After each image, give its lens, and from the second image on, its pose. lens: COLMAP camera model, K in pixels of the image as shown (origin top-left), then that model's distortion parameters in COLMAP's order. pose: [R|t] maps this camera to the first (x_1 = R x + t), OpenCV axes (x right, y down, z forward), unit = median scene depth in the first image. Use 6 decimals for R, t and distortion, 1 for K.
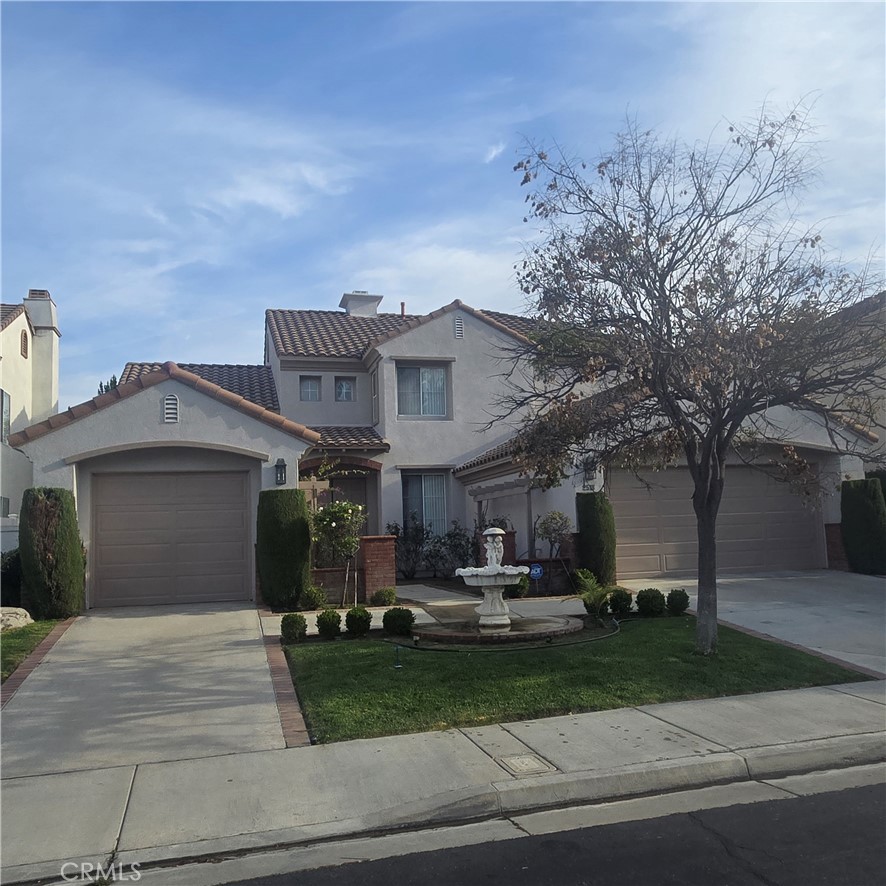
lens RADIAL K [[797.4, 0, 433.9], [0, 797.4, 439.4], [0, 0, 1]] dist [-0.006034, 0.017146]
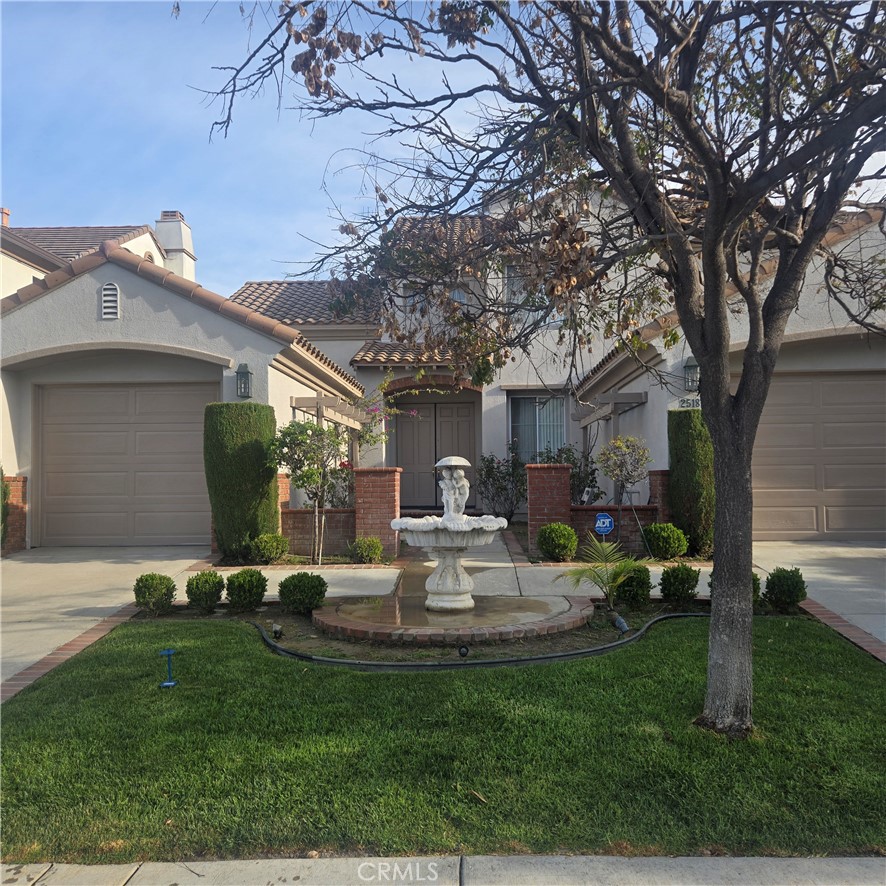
lens RADIAL K [[772.3, 0, 443.0], [0, 772.3, 443.0], [0, 0, 1]] dist [0.074927, -0.053043]
pose [[0.954990, 0.011065, -0.296431, 0.226421], [0.013342, 0.996690, 0.080189, 0.045832], [0.296337, -0.080535, 0.951682, 0.374072]]
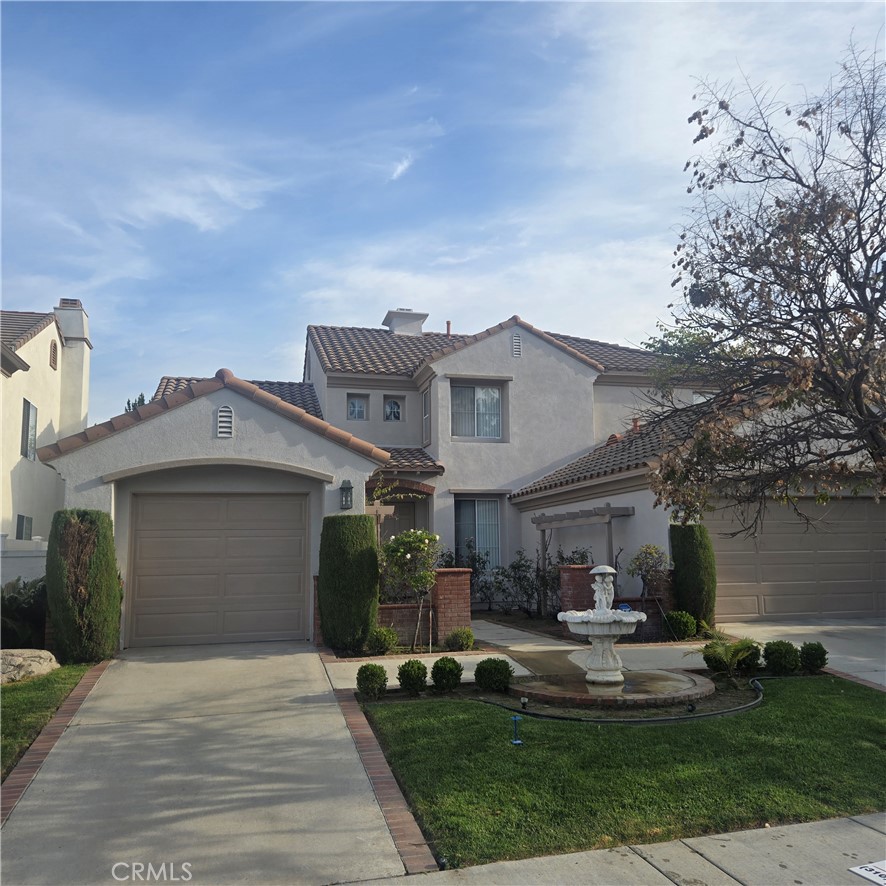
lens RADIAL K [[772.3, 0, 443.0], [0, 772.3, 443.0], [0, 0, 1]] dist [0.074927, -0.053043]
pose [[0.999816, 0.017881, -0.006978, -0.084900], [-0.018063, 0.999473, -0.026955, 0.004169], [0.006492, 0.027076, 0.999612, 0.145513]]
